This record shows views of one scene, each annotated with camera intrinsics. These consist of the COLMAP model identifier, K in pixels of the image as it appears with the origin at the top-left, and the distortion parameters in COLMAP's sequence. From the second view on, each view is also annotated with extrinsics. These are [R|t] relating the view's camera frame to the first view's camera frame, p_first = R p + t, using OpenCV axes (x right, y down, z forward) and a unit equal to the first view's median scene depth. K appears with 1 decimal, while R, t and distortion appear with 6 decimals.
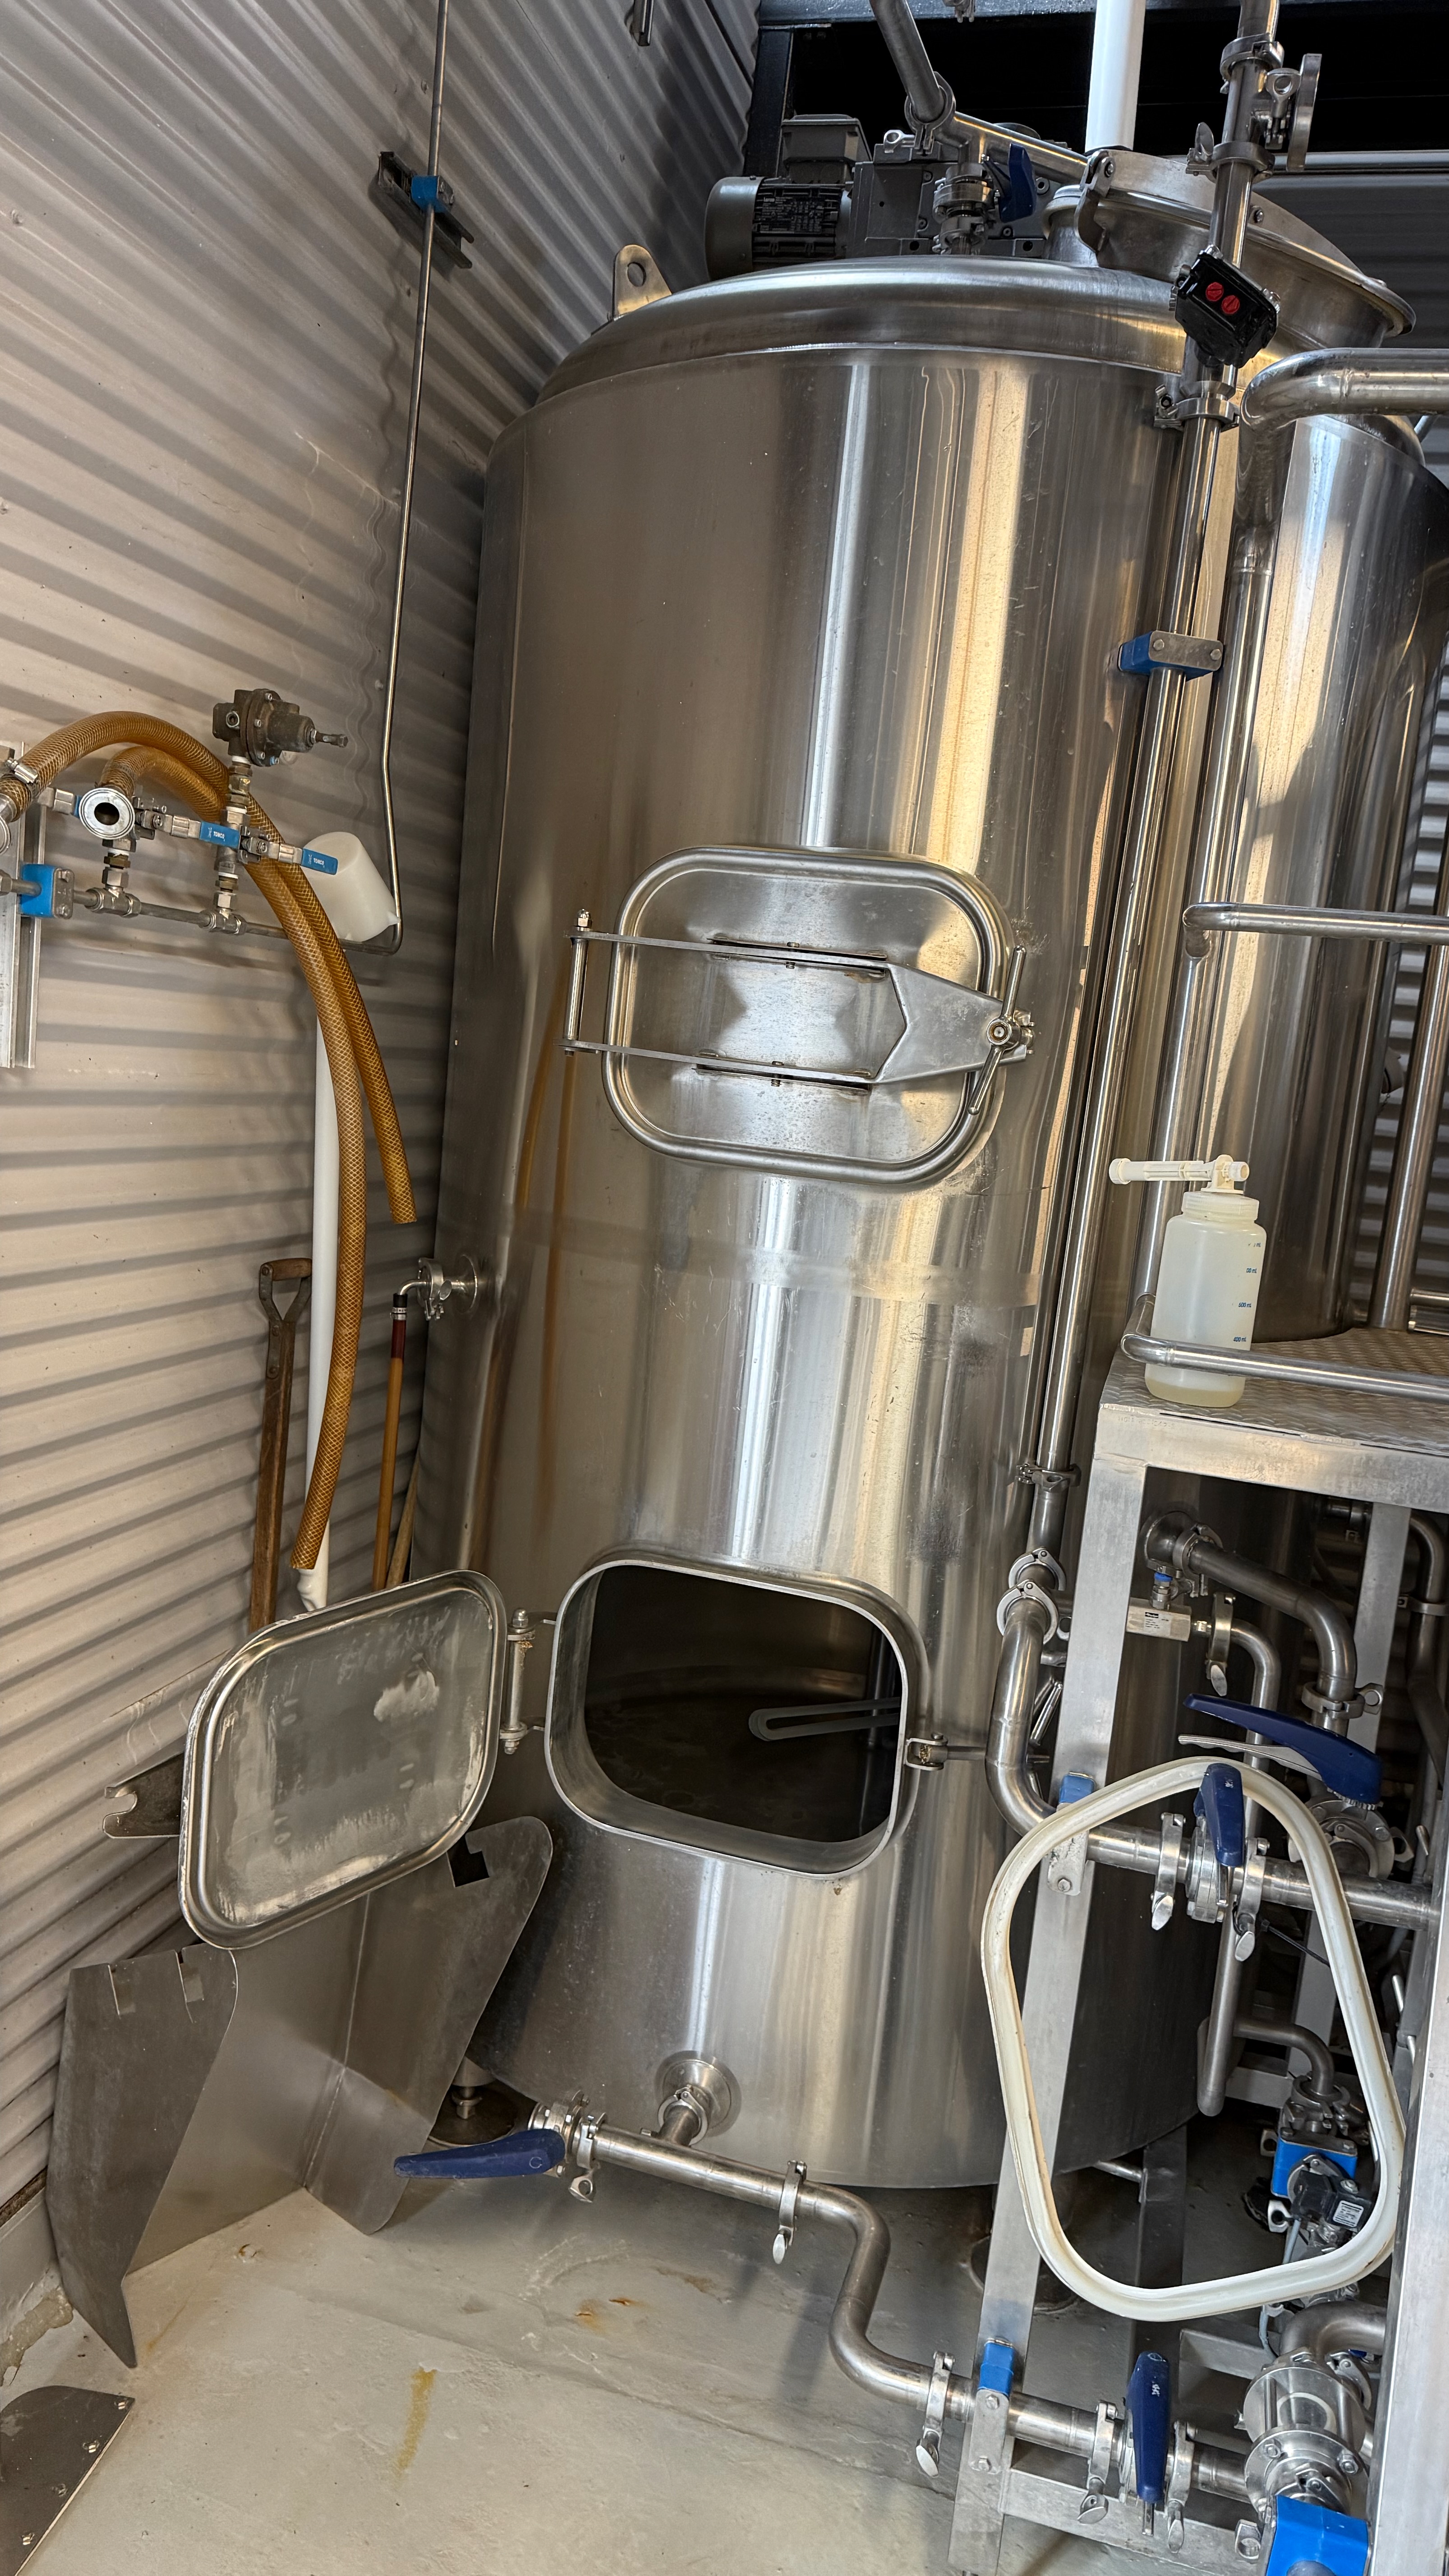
lens RADIAL K [[1778.2, 0, 724.5], [0, 1778.2, 1288.0], [0, 0, 1]] dist [0.150444, -0.347712]
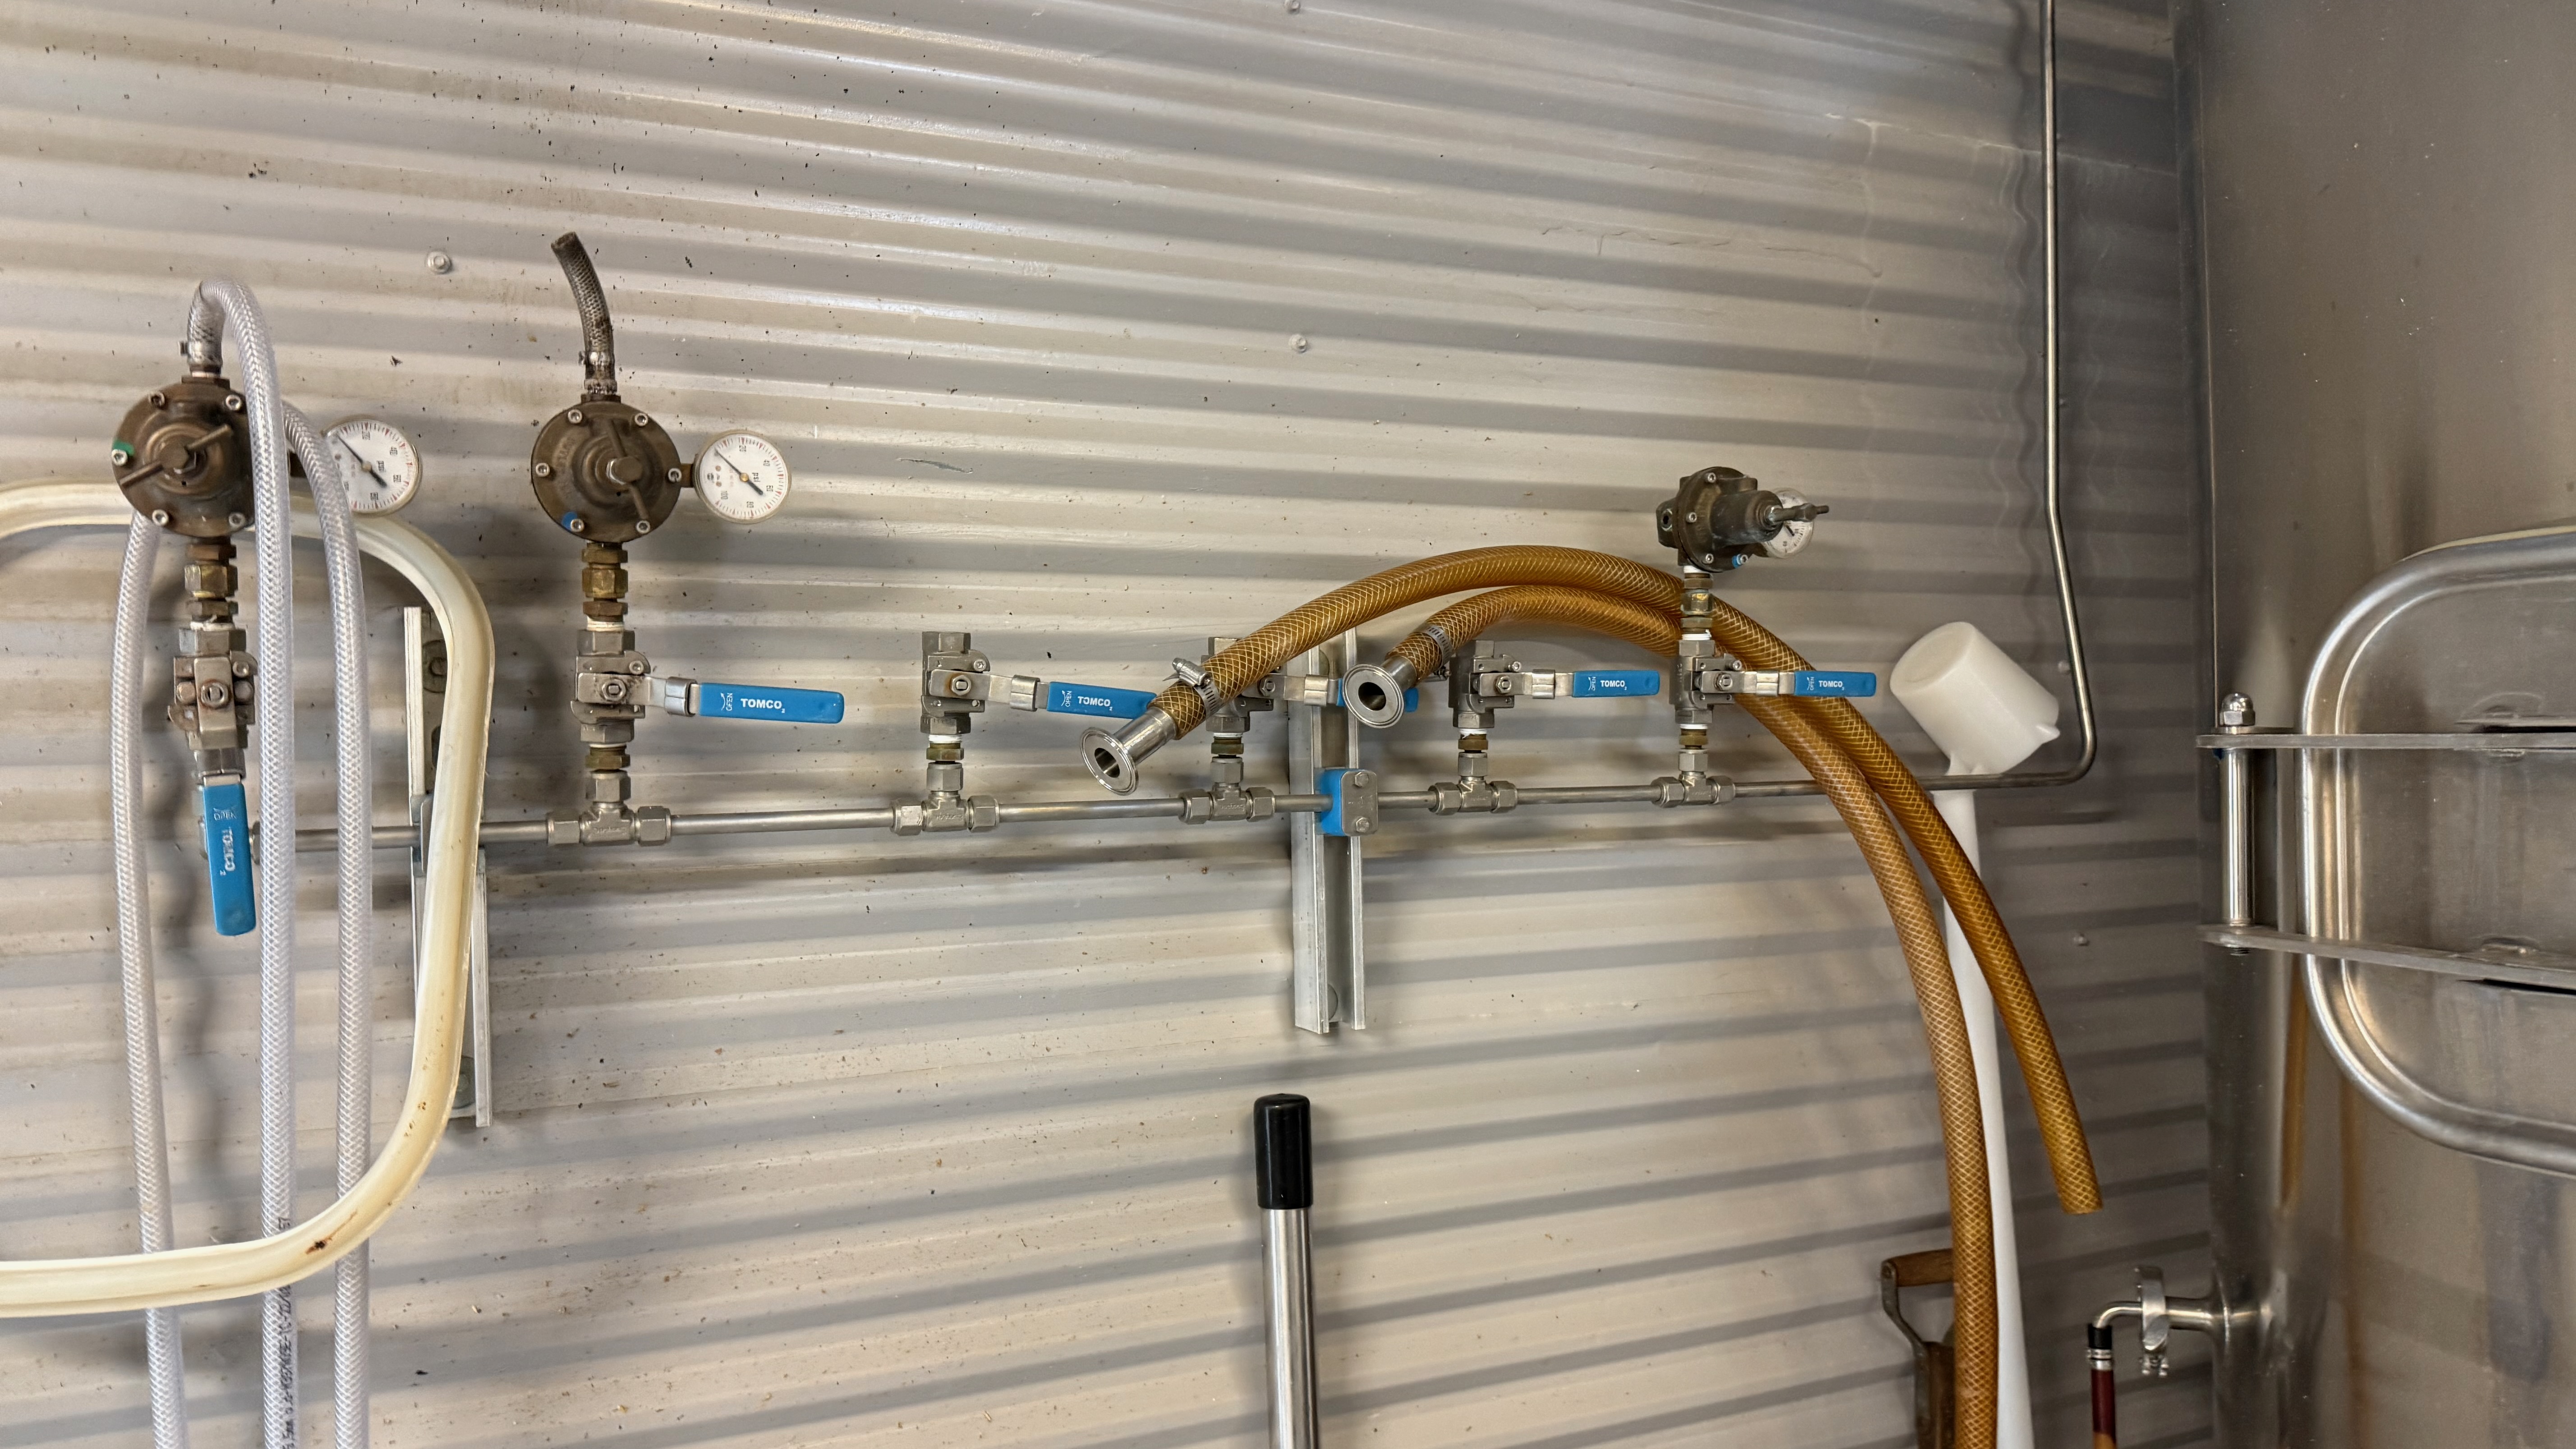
lens RADIAL K [[1778.2, 0, 1288.0], [0, 1778.2, 724.5], [0, 0, 1]] dist [0.150444, -0.347712]
pose [[0.643406, -0.127399, -0.754850, 0.153114], [-0.015798, 0.983635, -0.179478, -0.096149], [0.765362, 0.127402, 0.630864, 0.413709]]
